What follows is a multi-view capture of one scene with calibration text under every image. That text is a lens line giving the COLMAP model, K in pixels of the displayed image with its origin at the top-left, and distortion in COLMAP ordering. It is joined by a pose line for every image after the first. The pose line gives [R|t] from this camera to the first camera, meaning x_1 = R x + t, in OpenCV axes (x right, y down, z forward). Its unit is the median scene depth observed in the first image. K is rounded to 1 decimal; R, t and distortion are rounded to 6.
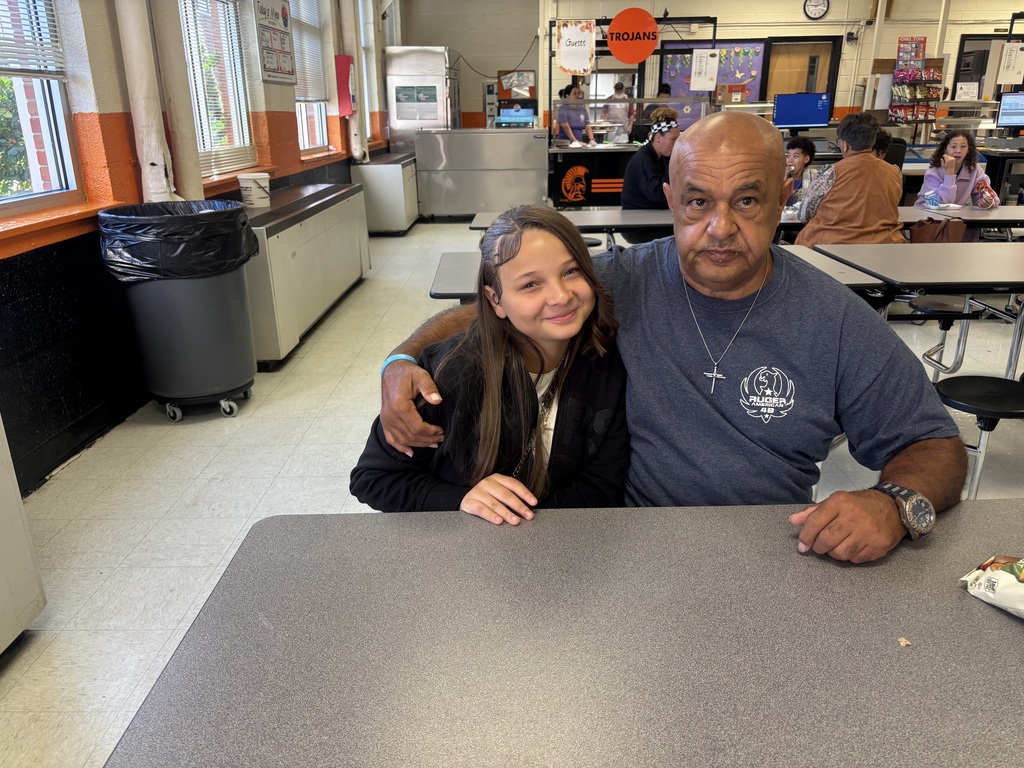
lens RADIAL K [[773.4, 0, 509.0], [0, 773.4, 381.4], [0, 0, 1]] dist [0.071898, -0.029906]
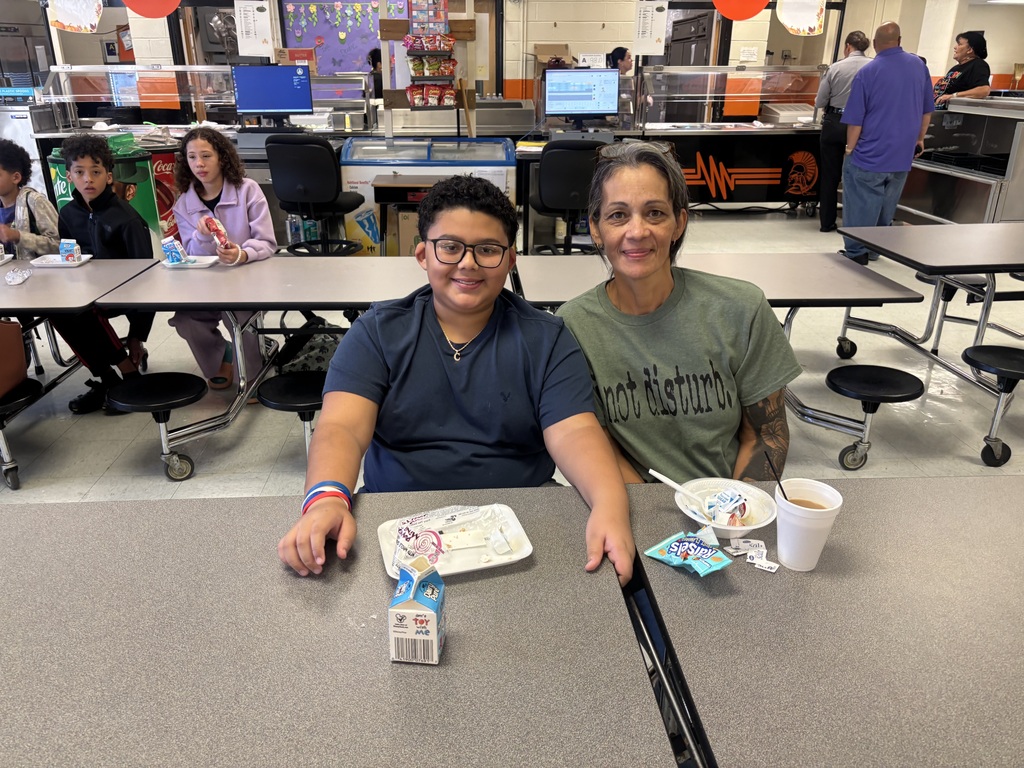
lens RADIAL K [[773.4, 0, 510.4], [0, 773.4, 387.4], [0, 0, 1]] dist [0.071898, -0.029906]
pose [[0.999434, -0.013448, 0.030829, 0.472865], [0.011885, 0.998661, 0.050339, -0.084742], [-0.031465, -0.049945, 0.998256, 0.210144]]
